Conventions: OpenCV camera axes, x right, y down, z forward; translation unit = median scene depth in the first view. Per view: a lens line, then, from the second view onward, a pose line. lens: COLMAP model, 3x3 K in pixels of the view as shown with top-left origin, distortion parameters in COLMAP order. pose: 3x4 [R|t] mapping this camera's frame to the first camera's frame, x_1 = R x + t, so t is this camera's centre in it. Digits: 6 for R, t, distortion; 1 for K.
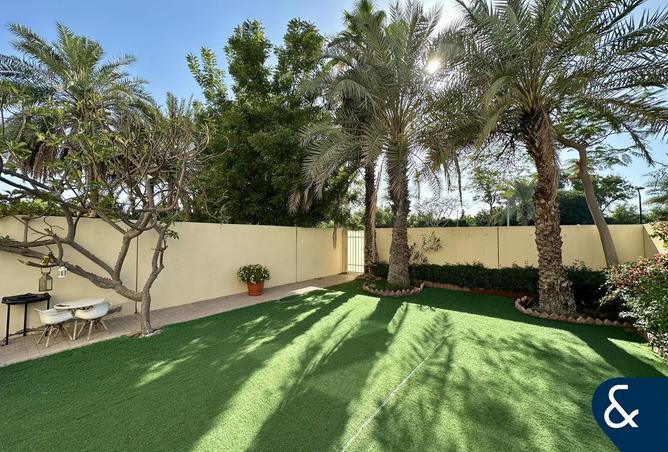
lens RADIAL K [[270.0, 0, 334.9], [0, 270.0, 226.5], [0, 0, 1]] dist [-0.000218, -0.000015]
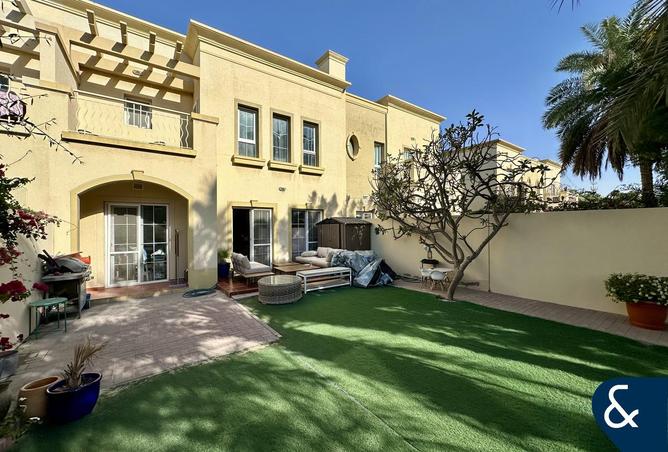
lens RADIAL K [[270.0, 0, 334.8], [0, 270.0, 227.3], [0, 0, 1]] dist [-0.000218, -0.000015]
pose [[-0.298996, -0.002066, -0.954252, 1.005414], [0.044844, 0.998862, -0.016214, 0.029809], [0.953200, -0.047641, -0.298563, 1.126598]]
